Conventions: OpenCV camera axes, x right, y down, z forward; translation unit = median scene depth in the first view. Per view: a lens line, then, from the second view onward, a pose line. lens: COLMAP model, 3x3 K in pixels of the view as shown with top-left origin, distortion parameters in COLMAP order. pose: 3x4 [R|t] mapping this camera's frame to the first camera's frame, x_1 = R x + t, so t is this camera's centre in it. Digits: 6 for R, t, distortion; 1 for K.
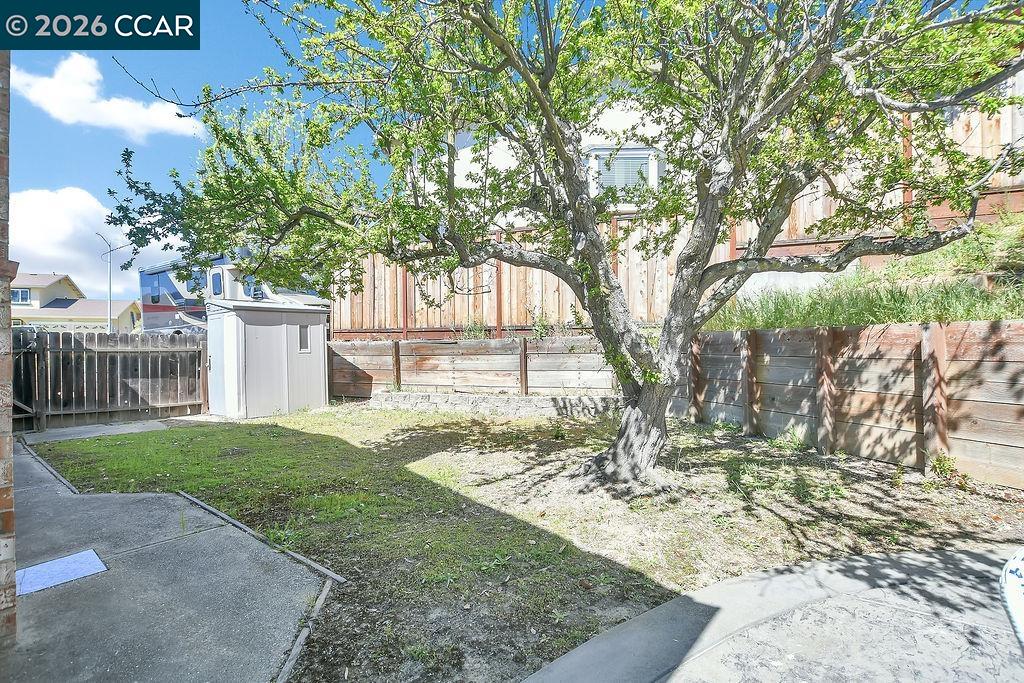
lens RADIAL K [[484.6, 0, 515.7], [0, 484.6, 341.2], [0, 0, 1]] dist [-0.018444, 0.001178]
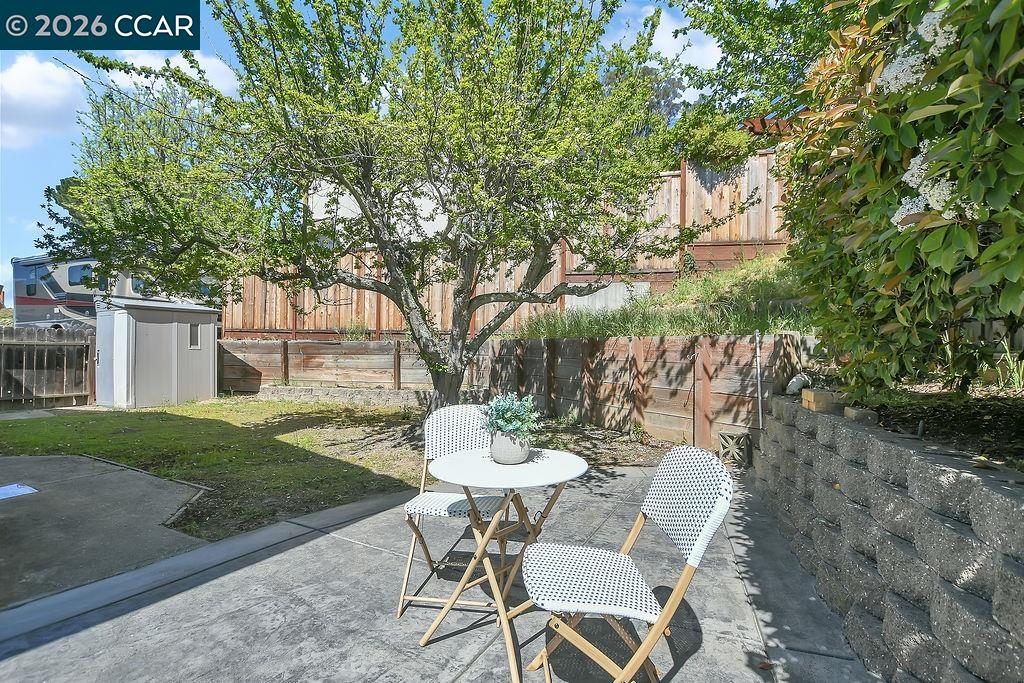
lens RADIAL K [[484.6, 0, 508.1], [0, 484.6, 342.3], [0, 0, 1]] dist [-0.018444, 0.001178]
pose [[0.986872, 0.024880, 0.159576, 0.176952], [-0.023827, 0.999680, -0.008508, 0.001456], [-0.159737, 0.004594, 0.987149, -0.375780]]
